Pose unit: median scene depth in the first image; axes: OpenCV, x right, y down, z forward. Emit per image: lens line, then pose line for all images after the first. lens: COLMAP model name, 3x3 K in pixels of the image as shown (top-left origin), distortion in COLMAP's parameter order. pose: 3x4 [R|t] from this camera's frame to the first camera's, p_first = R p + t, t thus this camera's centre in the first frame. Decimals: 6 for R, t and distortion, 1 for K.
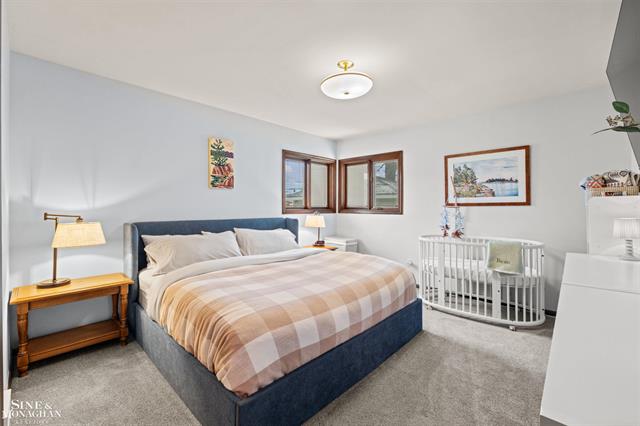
lens RADIAL K [[277.3, 0, 318.4], [0, 277.3, 209.6], [0, 0, 1]] dist [0.001006, 0.000599]
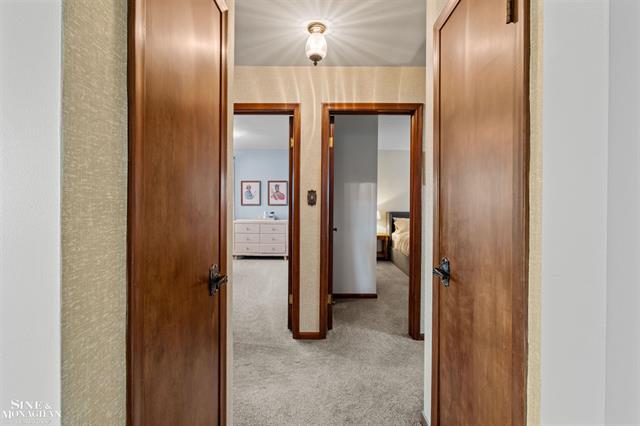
lens RADIAL K [[277.3, 0, 319.3], [0, 277.3, 207.2], [0, 0, 1]] dist [0.001006, 0.000599]
pose [[0.674945, 0.005532, -0.737847, 0.676102], [0.000841, 0.999965, 0.008267, -0.008980], [0.737867, -0.006200, 0.674917, -1.045854]]
